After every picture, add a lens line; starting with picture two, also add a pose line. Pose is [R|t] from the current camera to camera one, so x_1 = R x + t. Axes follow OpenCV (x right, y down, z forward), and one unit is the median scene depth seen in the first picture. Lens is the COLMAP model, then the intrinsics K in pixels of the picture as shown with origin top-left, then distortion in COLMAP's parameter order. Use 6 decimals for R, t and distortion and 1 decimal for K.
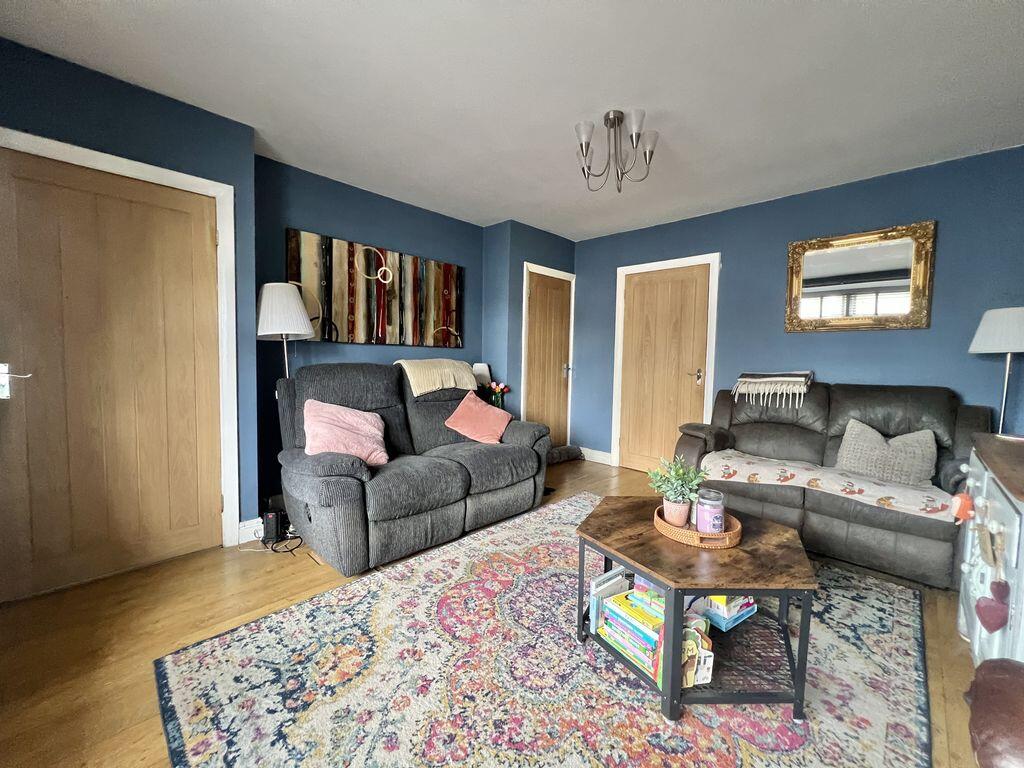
lens RADIAL K [[406.7, 0, 497.8], [0, 406.7, 379.1], [0, 0, 1]] dist [-0.004243, 0.001092]
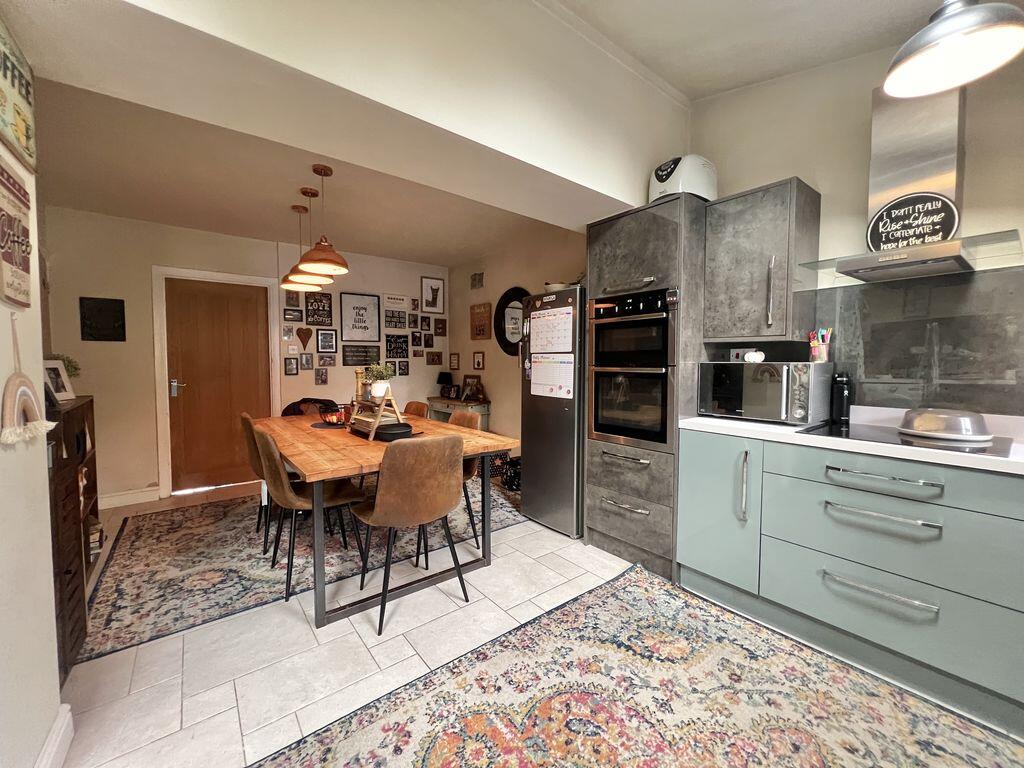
lens RADIAL K [[406.7, 0, 508.2], [0, 406.7, 380.2], [0, 0, 1]] dist [-0.004243, 0.001092]
pose [[0.992904, -0.013691, -0.118128, 0.153976], [0.010785, 0.999624, -0.025204, -0.065461], [0.118429, 0.023751, 0.992678, 0.524315]]
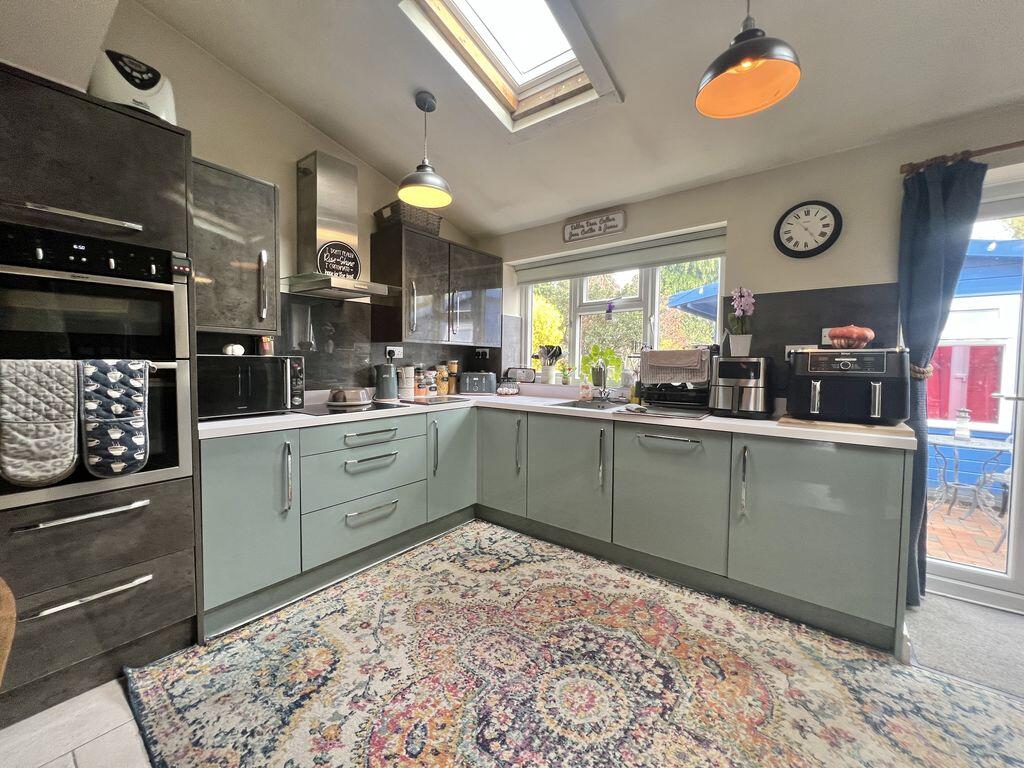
lens RADIAL K [[406.7, 0, 509.4], [0, 406.7, 379.7], [0, 0, 1]] dist [-0.004243, 0.001092]
pose [[-0.126709, -0.066498, 0.989708, -0.502658], [0.056001, 0.995680, 0.074069, -0.115645], [-0.990358, 0.064809, -0.122438, 1.199129]]
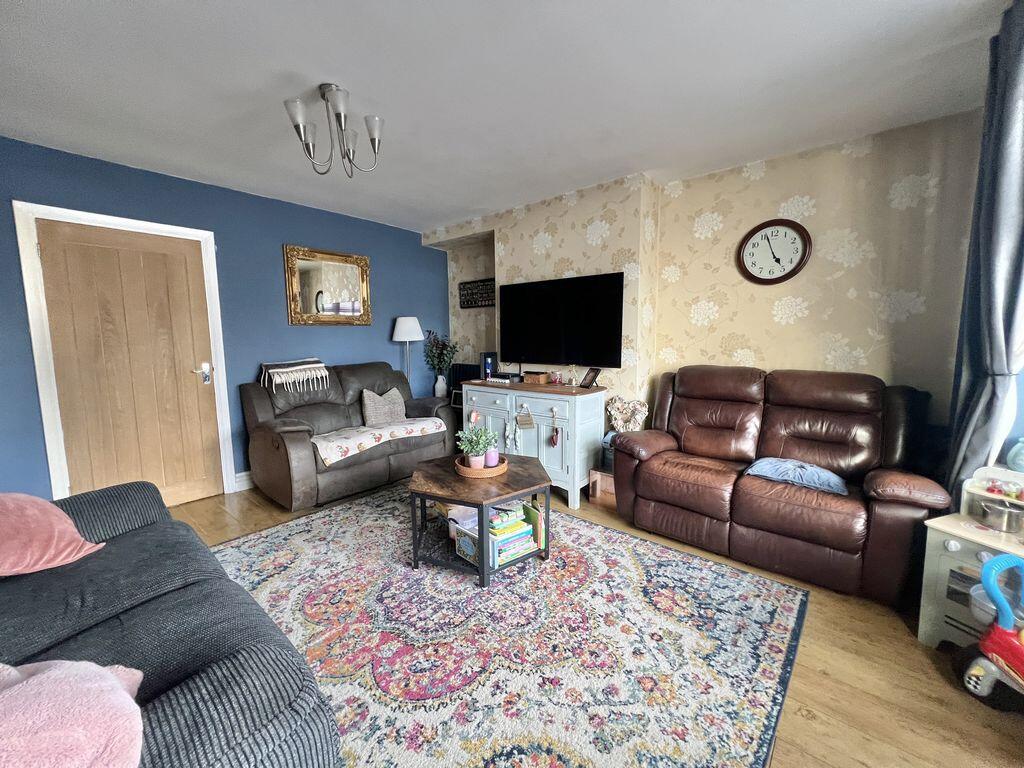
lens RADIAL K [[406.7, 0, 520.6], [0, 406.7, 379.1], [0, 0, 1]] dist [-0.004243, 0.001092]
pose [[-0.102872, -0.123774, 0.986964, -0.878388], [0.064686, 0.989295, 0.130808, -0.131008], [-0.992589, 0.077299, -0.093764, 0.877211]]
